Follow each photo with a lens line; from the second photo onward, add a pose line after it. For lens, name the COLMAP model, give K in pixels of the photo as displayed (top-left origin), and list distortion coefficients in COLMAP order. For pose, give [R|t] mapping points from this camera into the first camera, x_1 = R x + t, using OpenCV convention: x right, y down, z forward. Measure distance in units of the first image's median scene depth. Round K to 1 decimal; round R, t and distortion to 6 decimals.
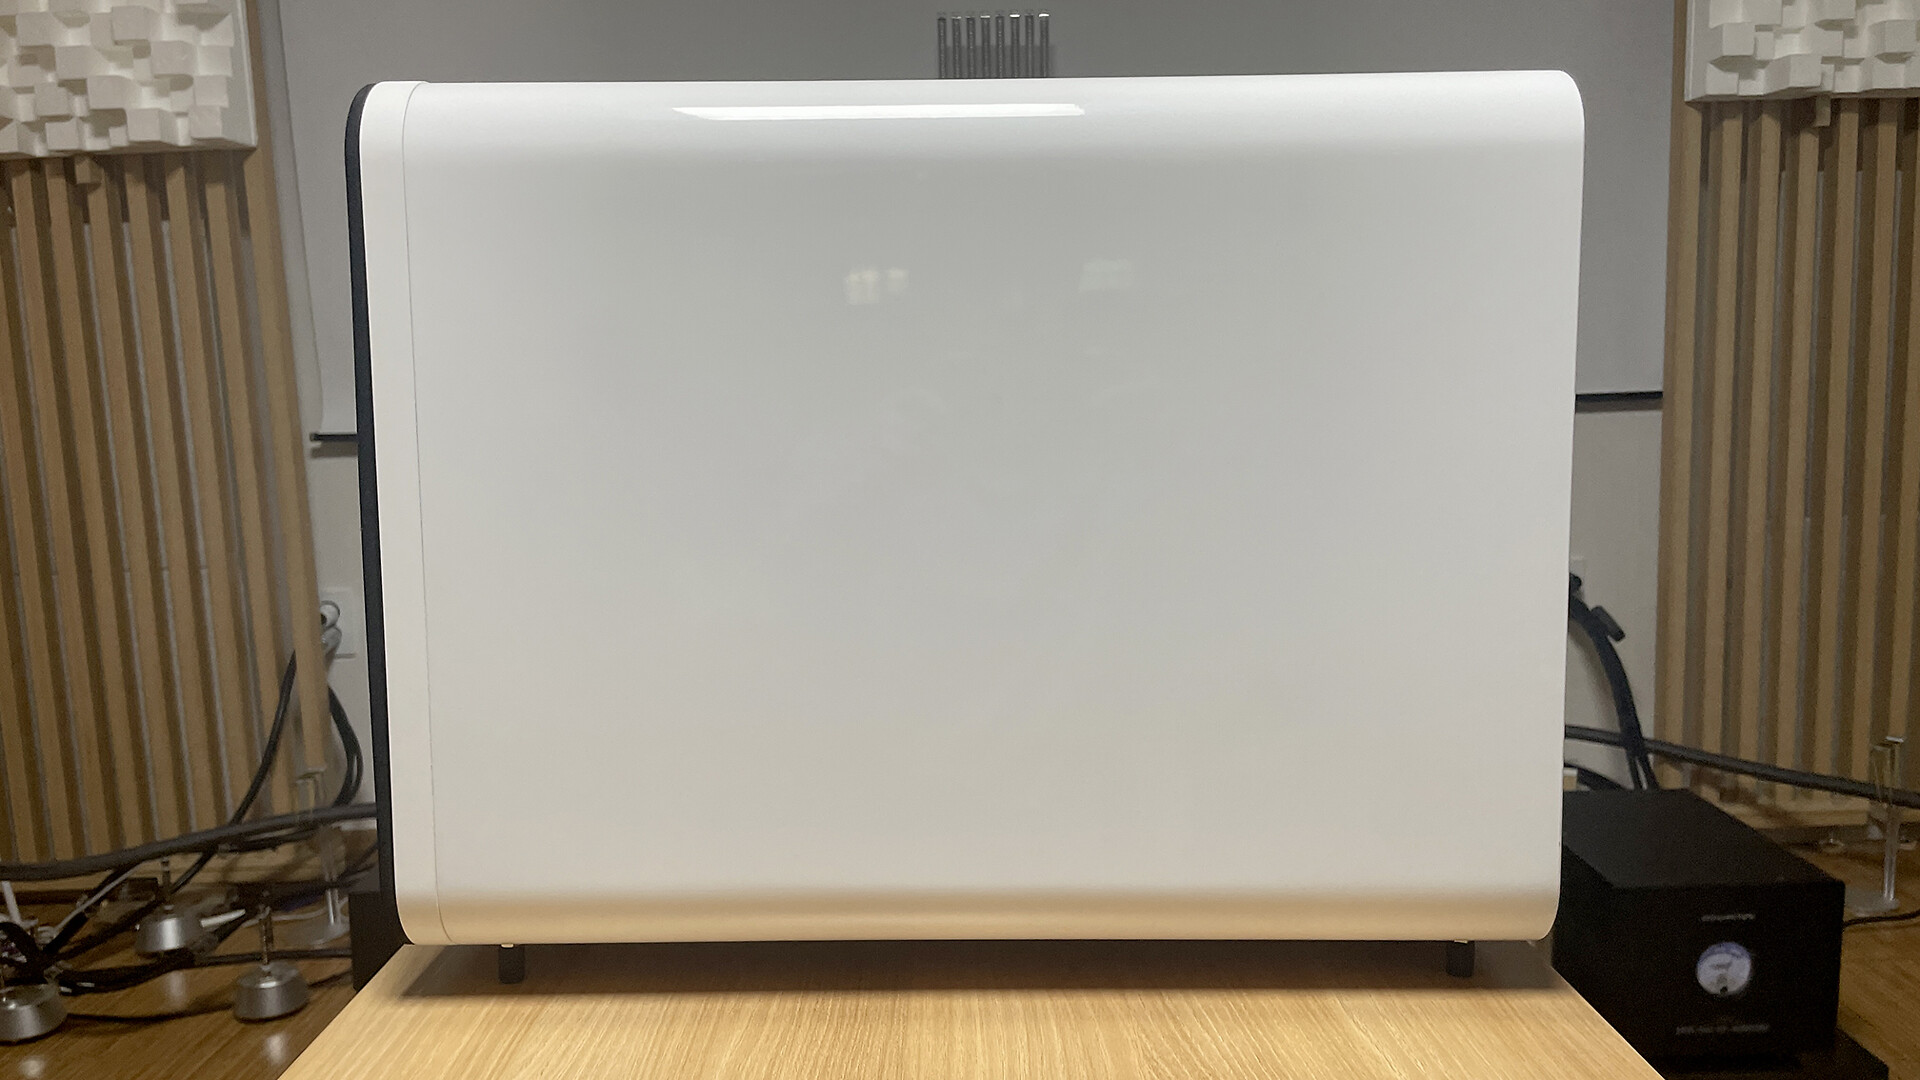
lens RADIAL K [[1501.6, 0, 956.6], [0, 1501.6, 534.4], [0, 0, 1]] dist [0.066537, -0.114217]
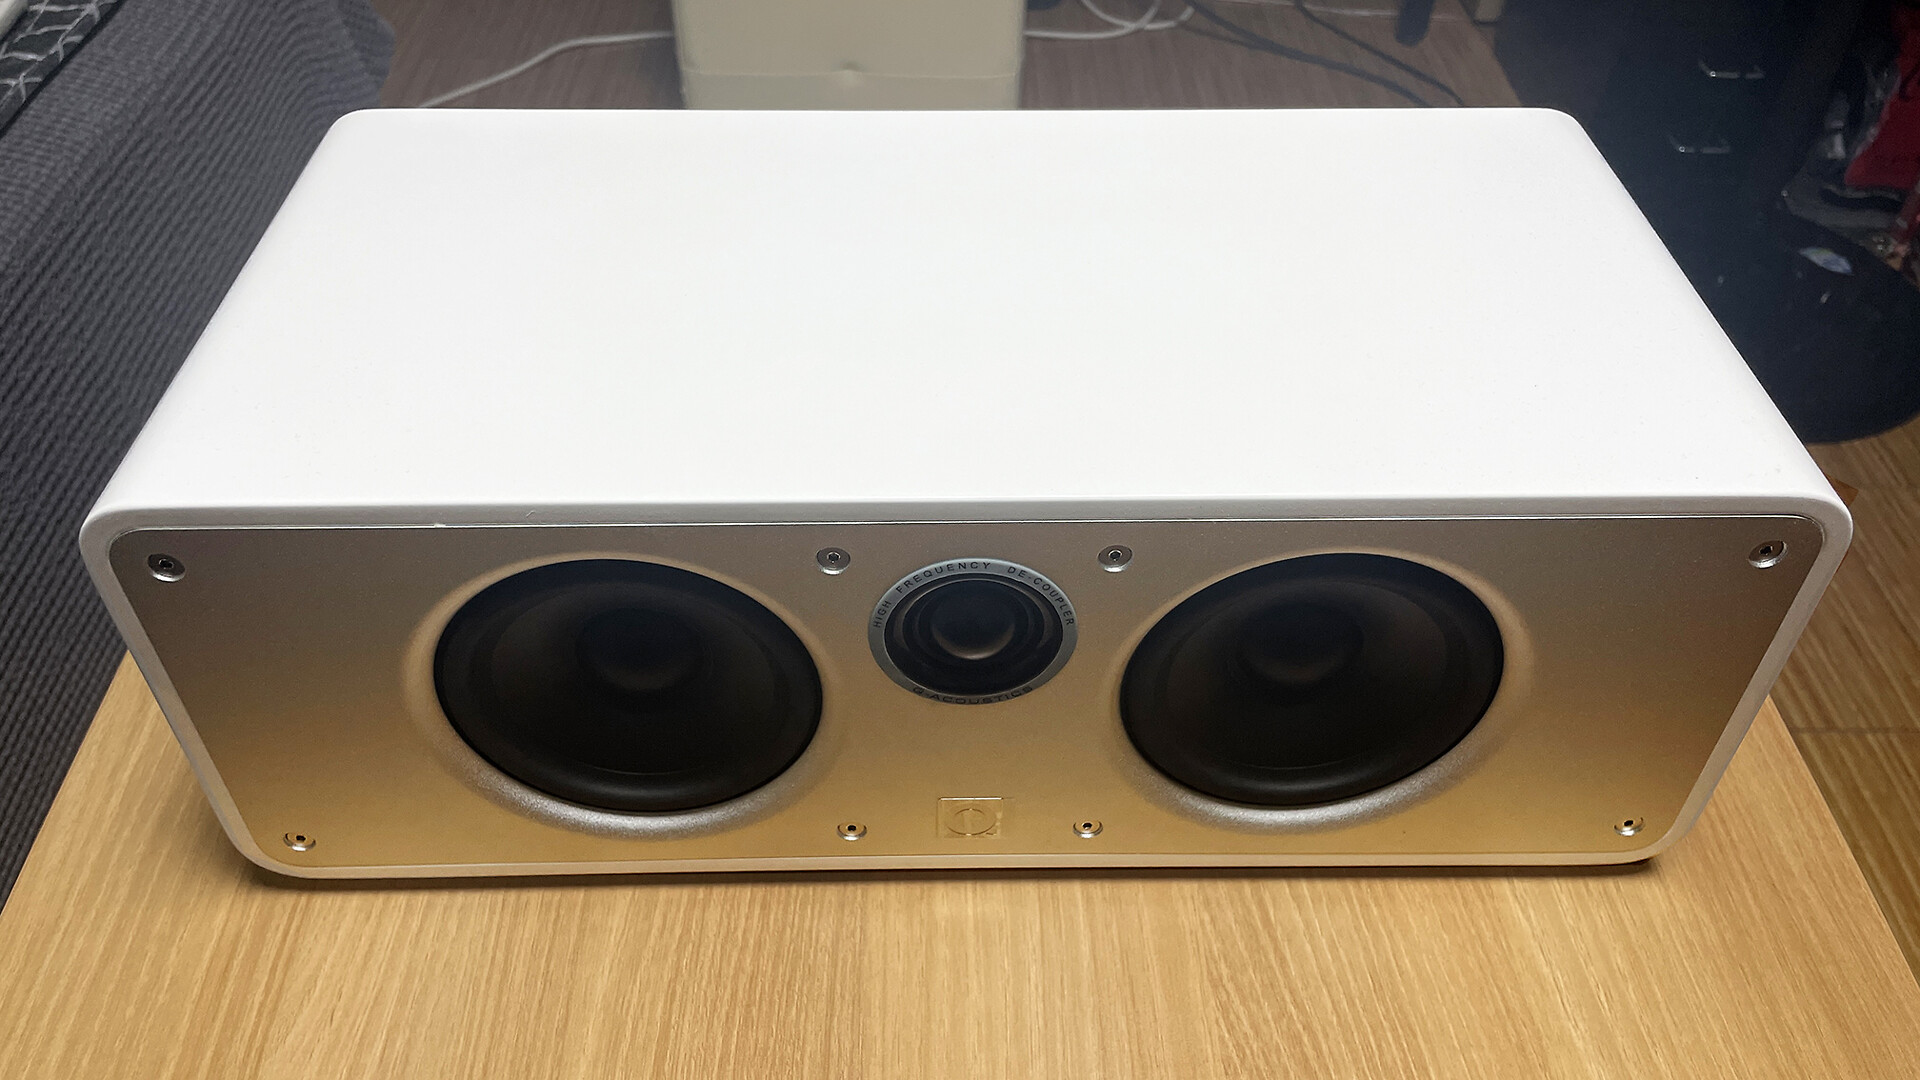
lens RADIAL K [[1501.6, 0, 964.3], [0, 1501.6, 528.0], [0, 0, 1]] dist [0.066537, -0.114217]
pose [[0.999568, 0.002353, 0.029312, -0.008925], [-0.019796, 0.790939, 0.611575, -0.234277], [-0.021745, -0.611891, 0.790644, 0.567448]]
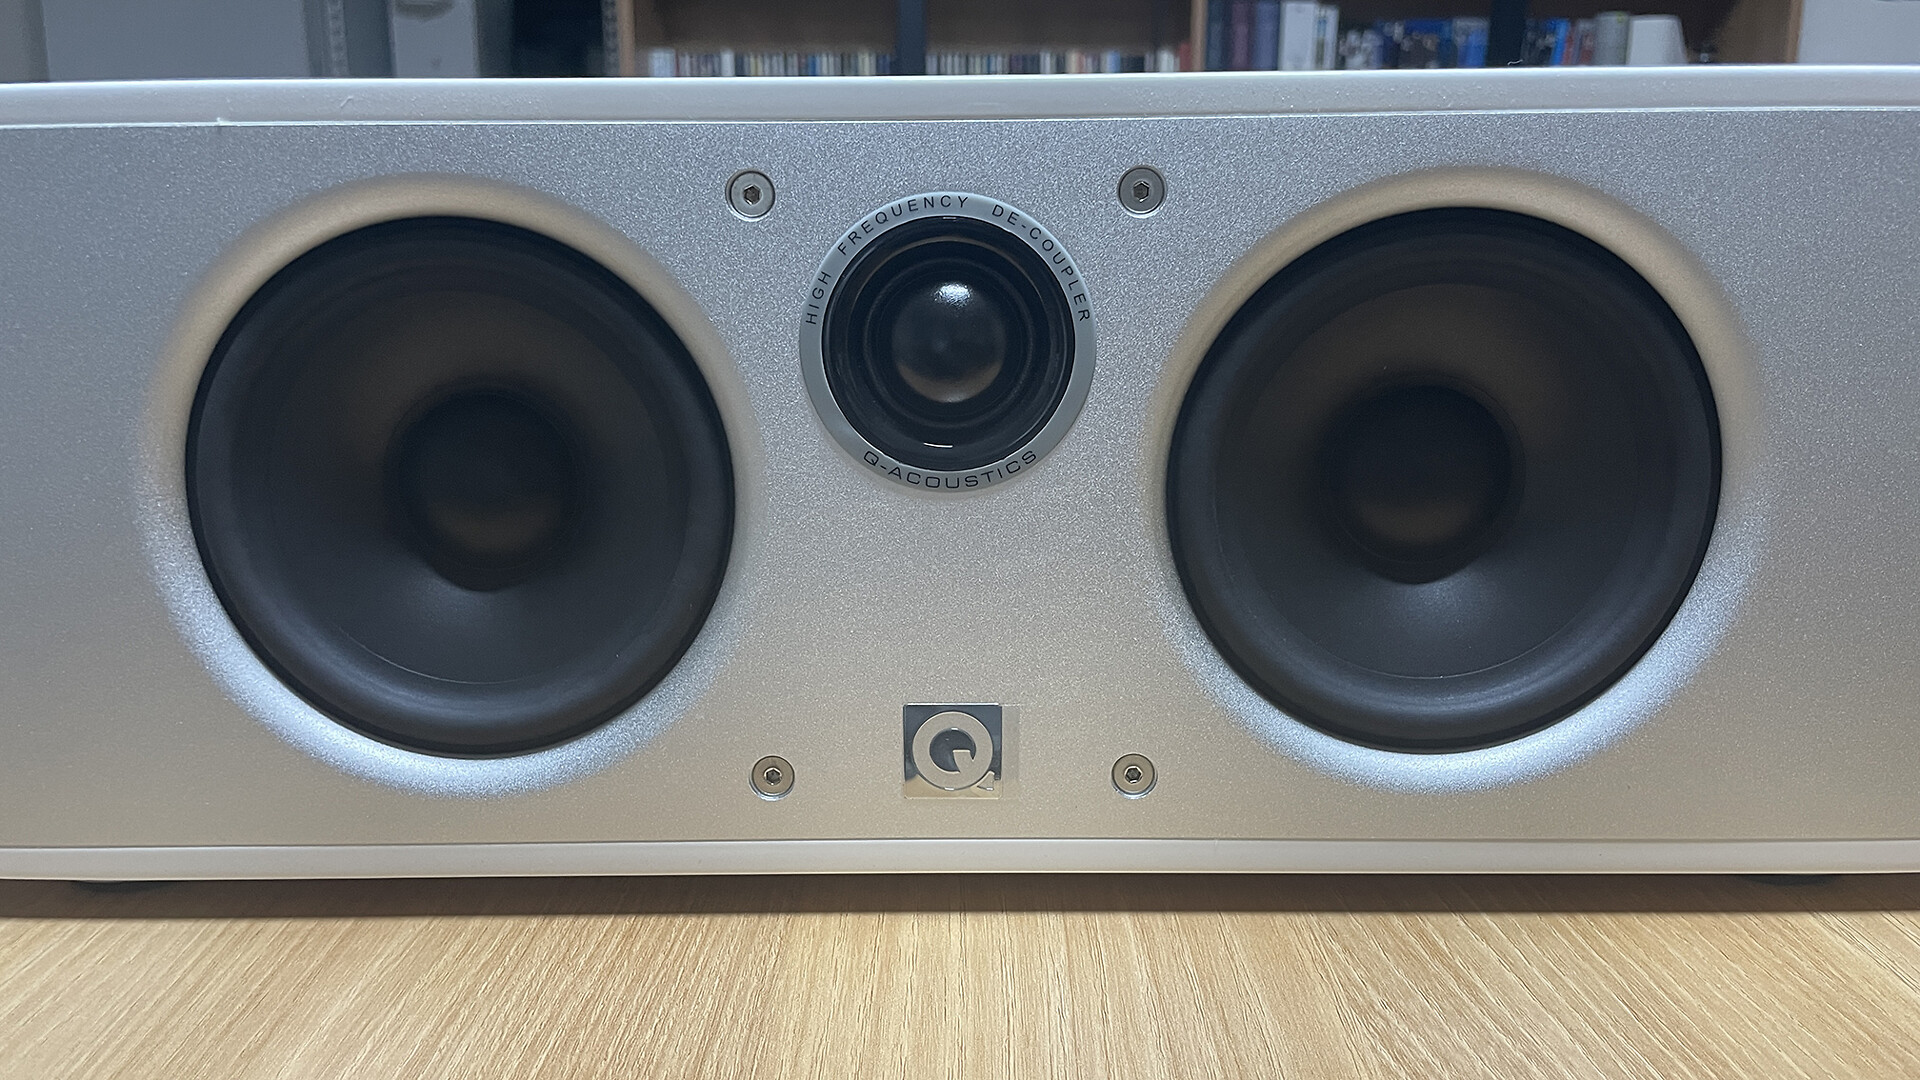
lens RADIAL K [[1501.6, 0, 966.4], [0, 1501.6, 534.5], [0, 0, 1]] dist [0.066537, -0.114217]
pose [[0.999972, 0.002151, -0.007134, 0.021053], [-0.001290, 0.992946, 0.118564, 0.165544], [0.007339, -0.118551, 0.992921, 0.590240]]
